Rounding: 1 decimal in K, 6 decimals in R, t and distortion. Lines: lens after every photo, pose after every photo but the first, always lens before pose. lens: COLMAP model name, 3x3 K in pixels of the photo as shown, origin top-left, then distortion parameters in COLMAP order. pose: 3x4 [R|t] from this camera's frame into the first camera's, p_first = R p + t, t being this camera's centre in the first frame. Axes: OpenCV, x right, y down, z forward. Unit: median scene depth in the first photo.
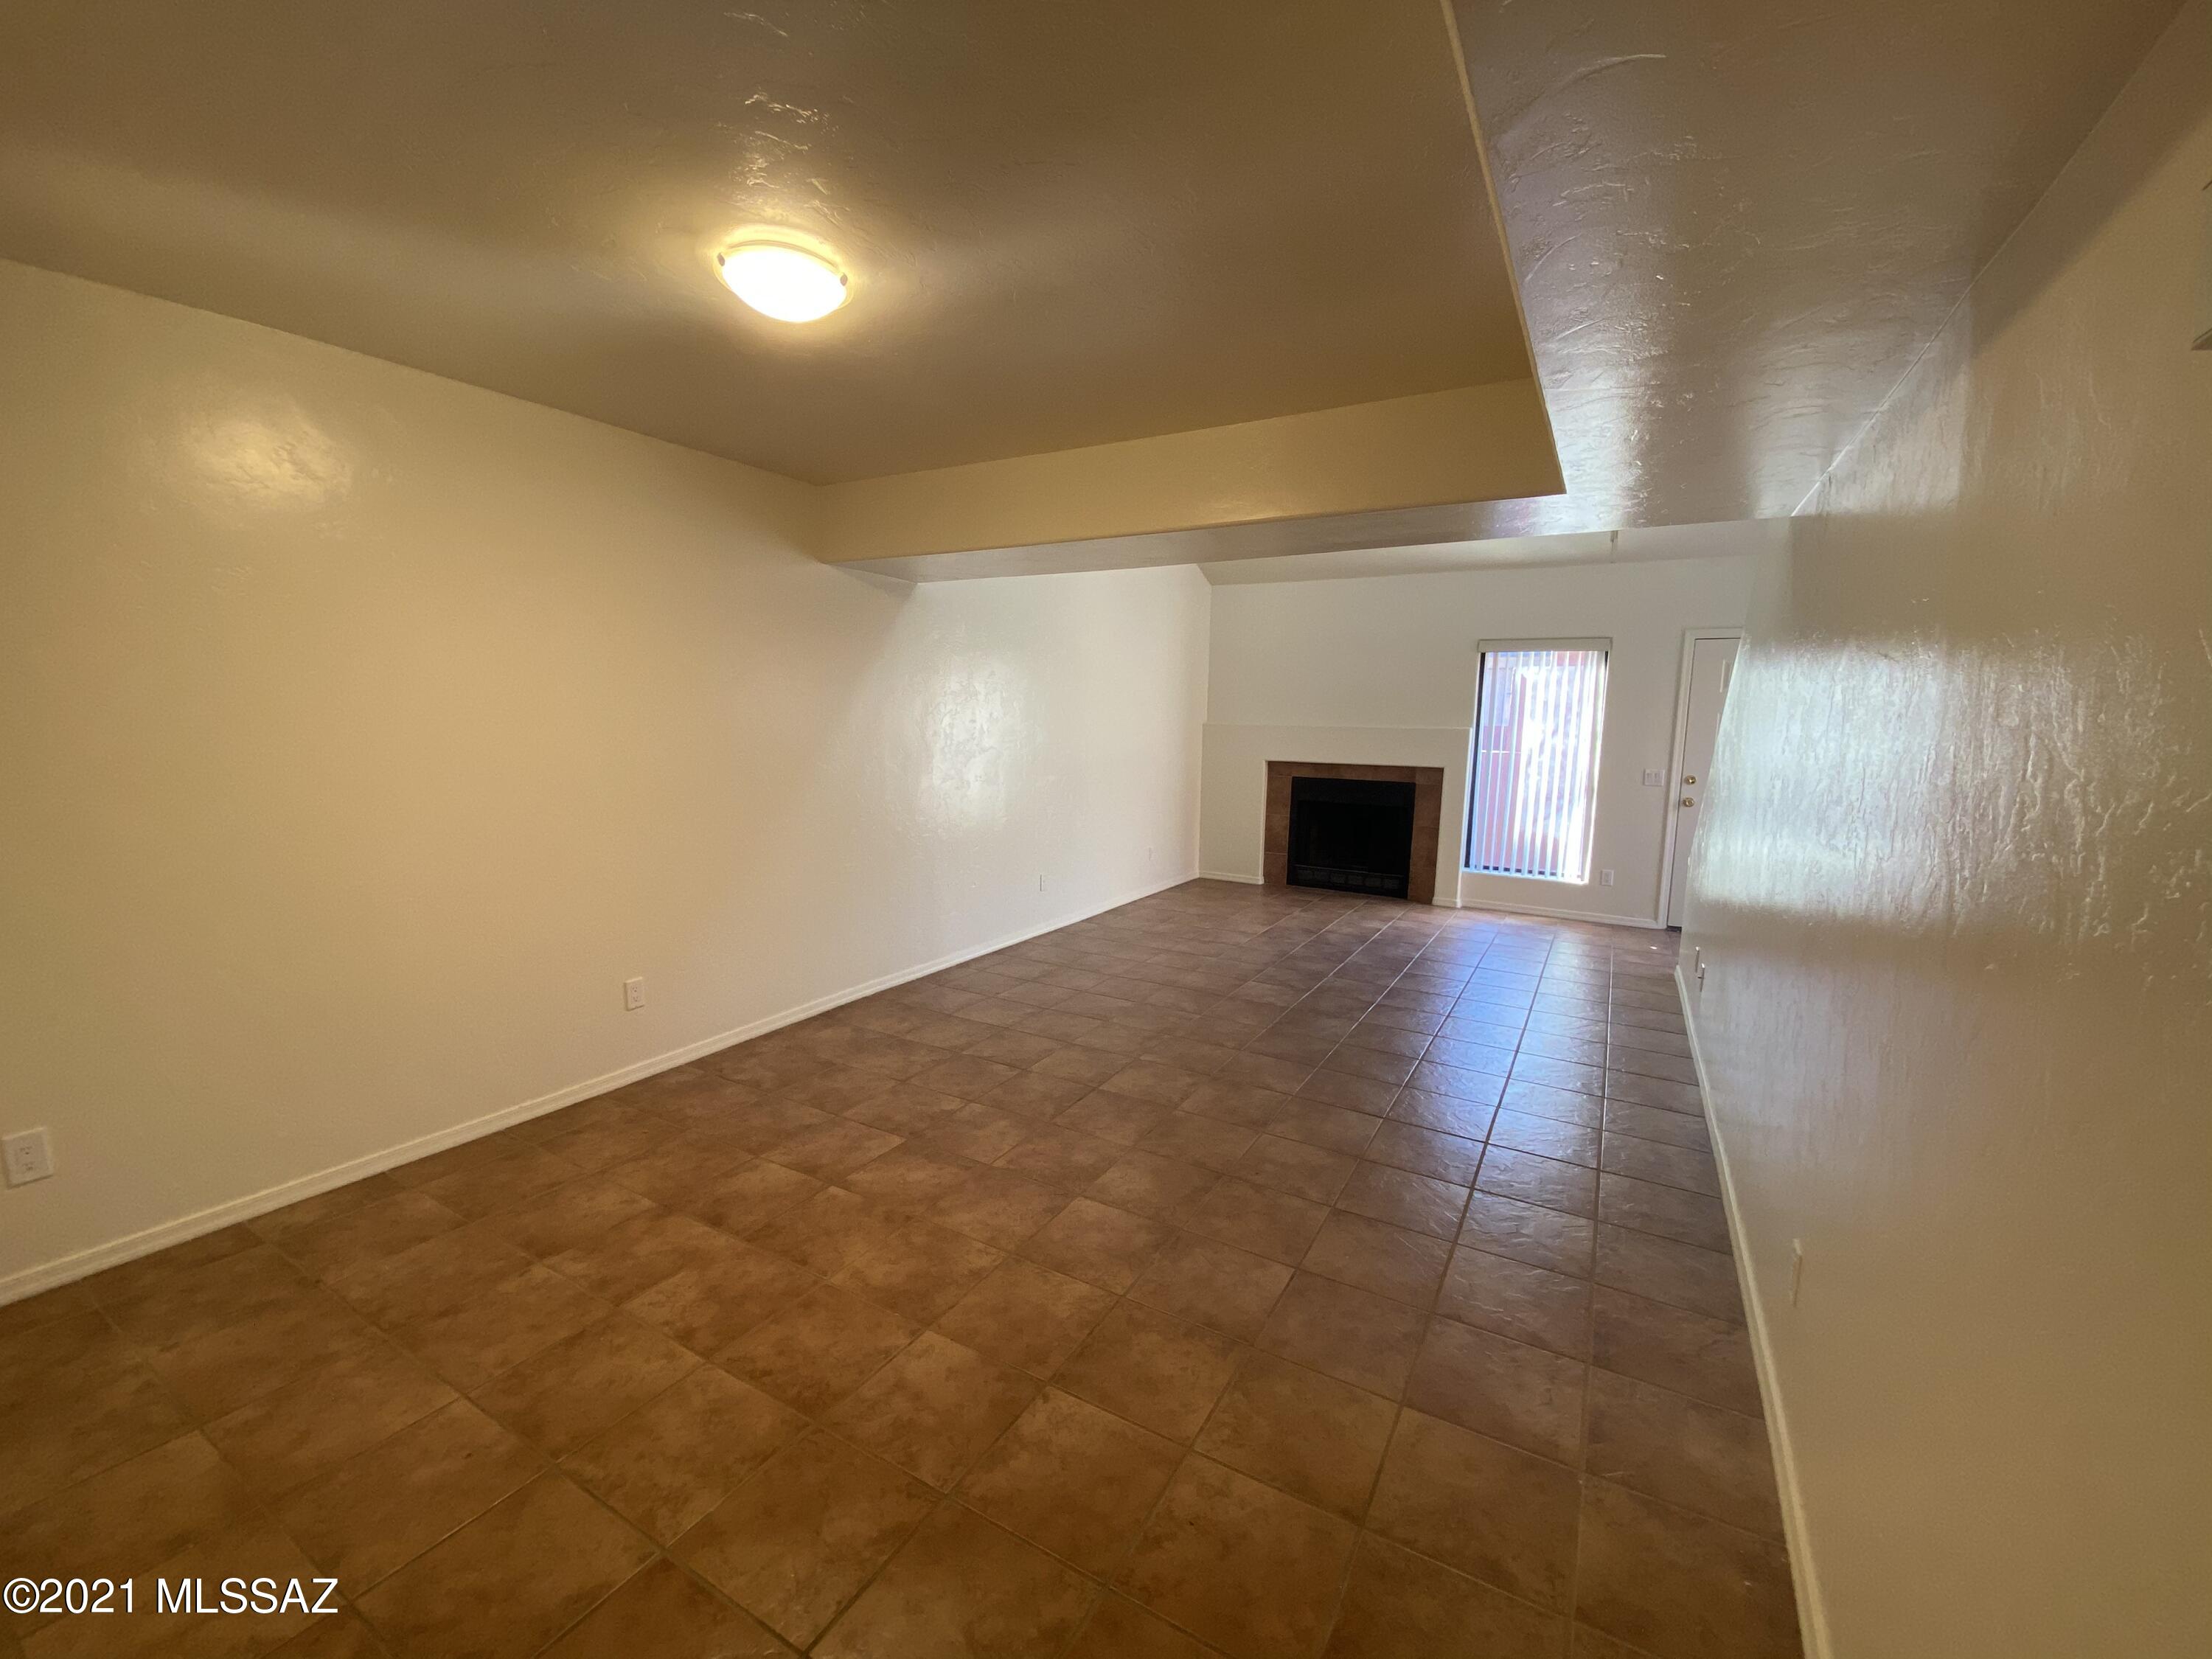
lens RADIAL K [[888.7, 0, 1105.7], [0, 888.7, 826.6], [0, 0, 1]] dist [0.014115, -0.015034]
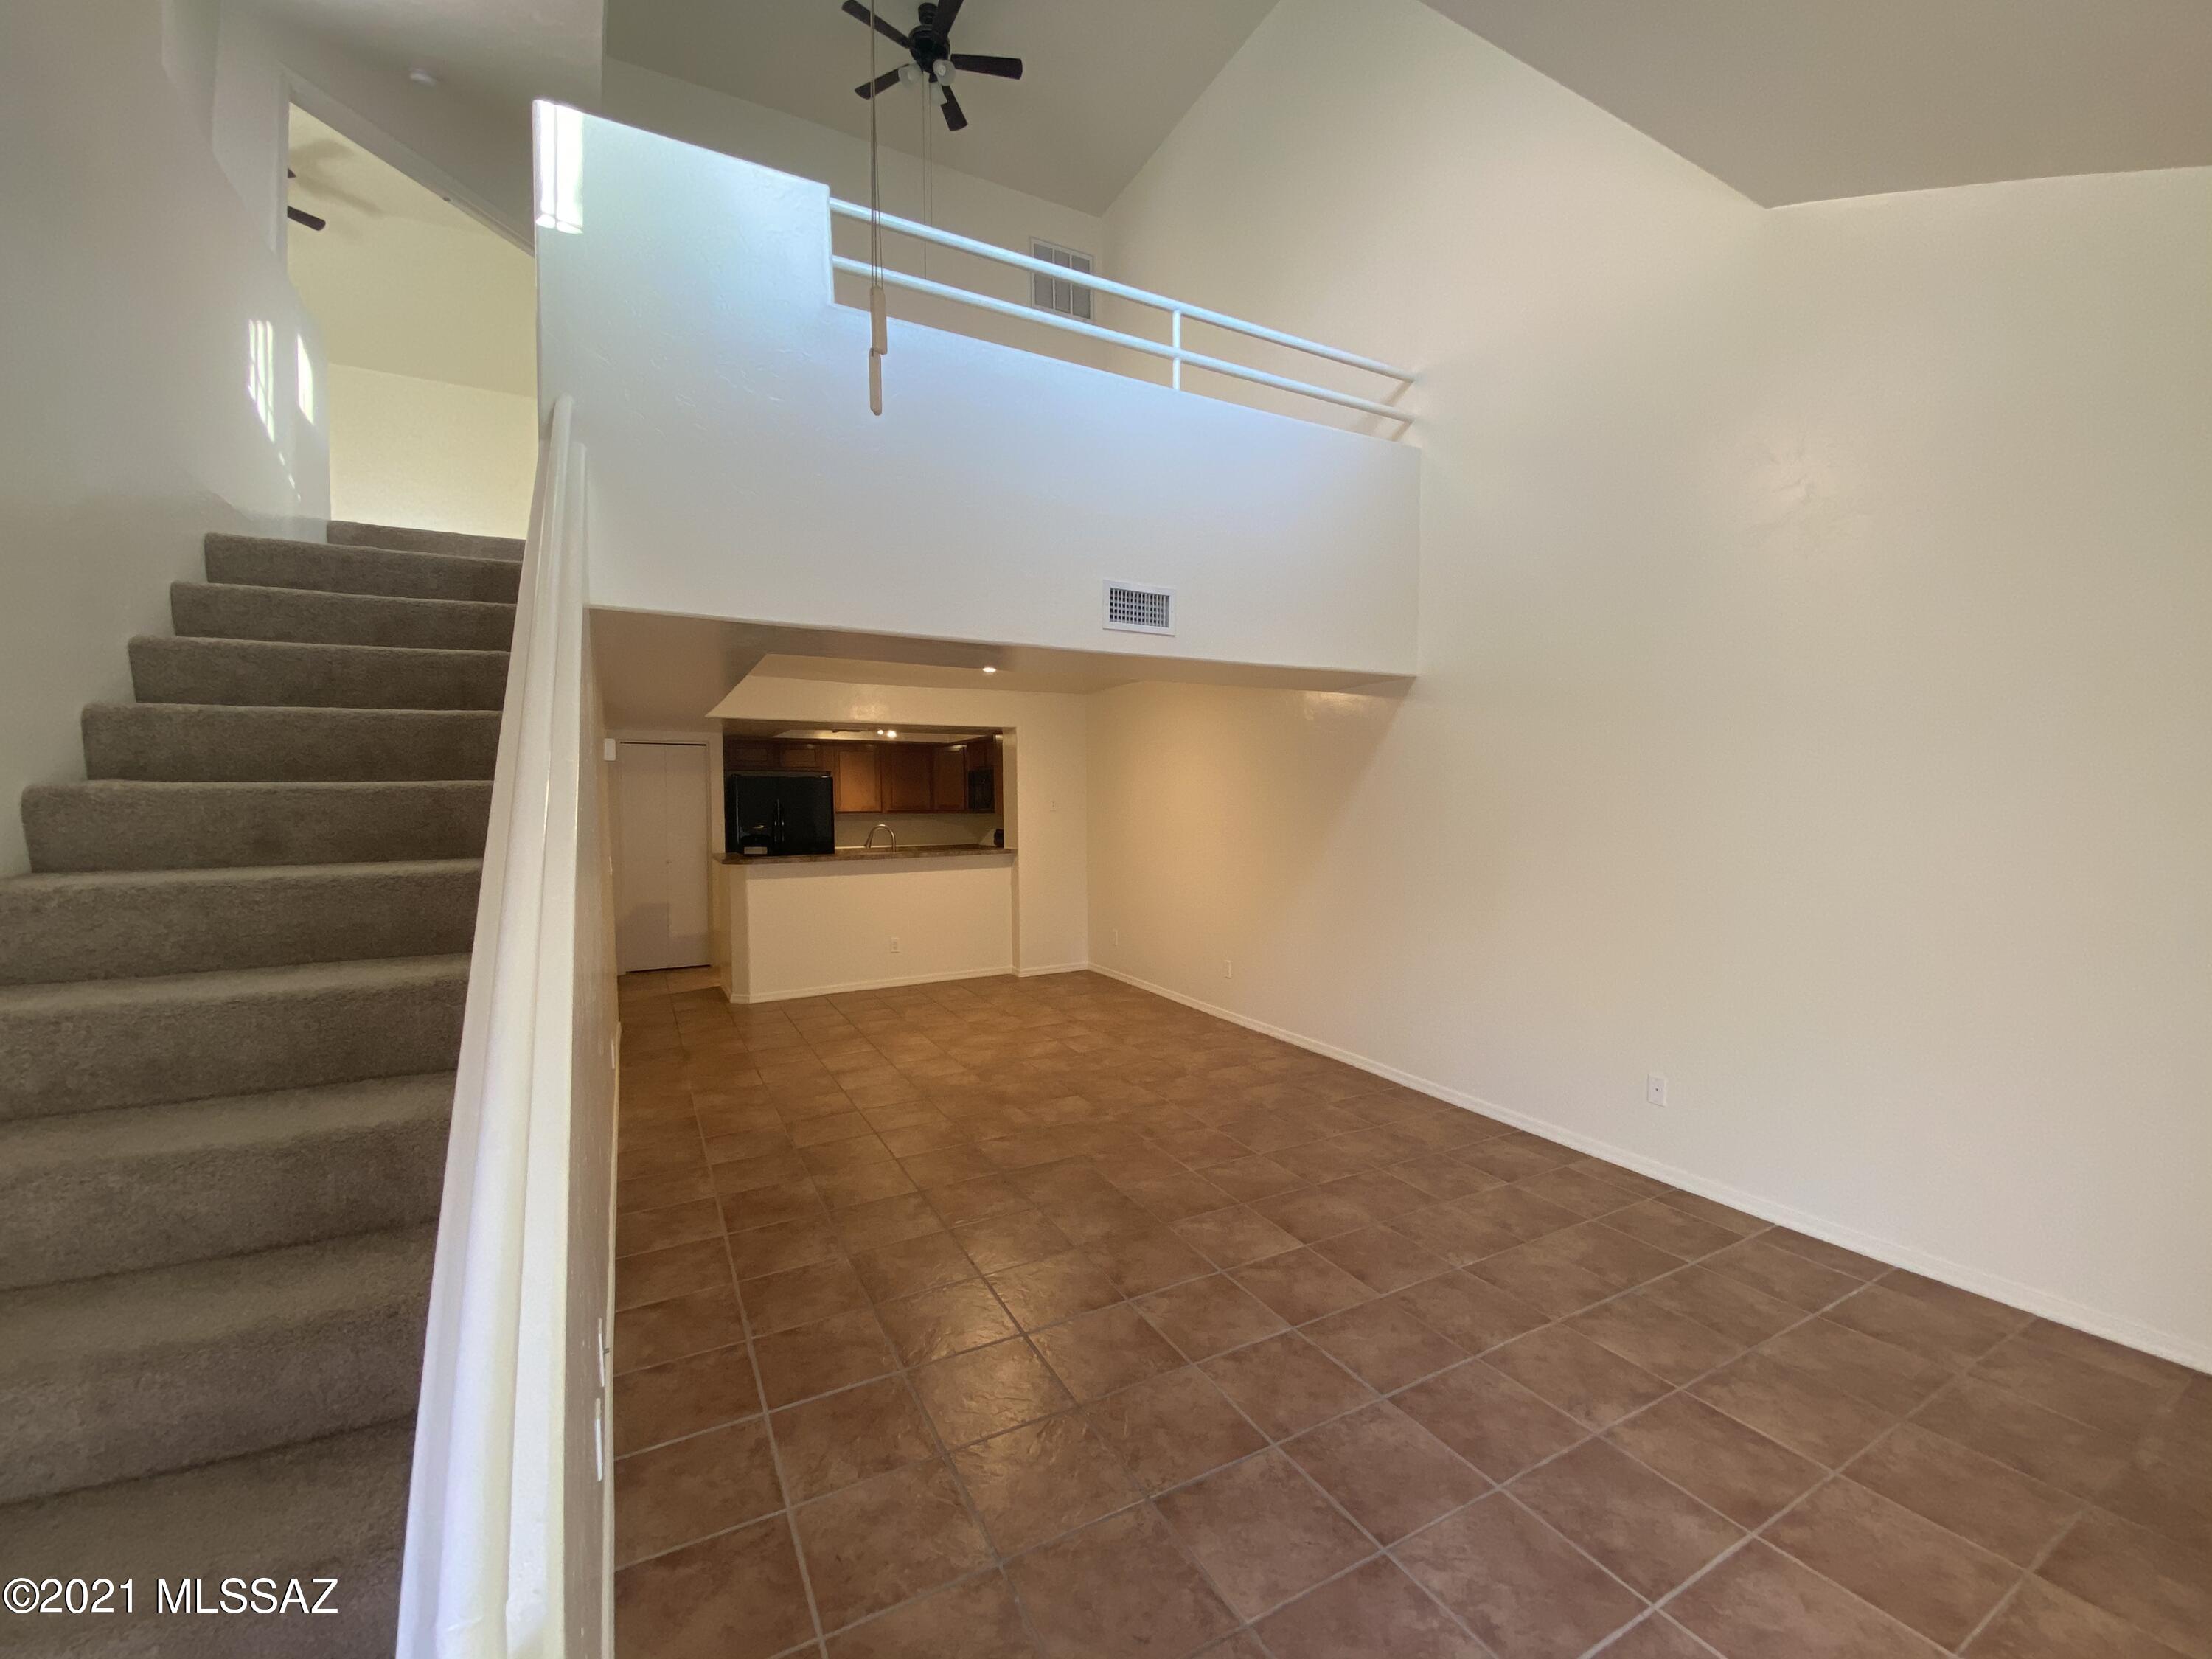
lens RADIAL K [[888.7, 0, 1105.7], [0, 888.7, 826.6], [0, 0, 1]] dist [0.014115, -0.015034]
pose [[-0.526566, 0.016931, -0.849966, 0.951610], [-0.110008, 0.990039, 0.087873, -0.190480], [0.842987, 0.139774, -0.519458, 1.473548]]
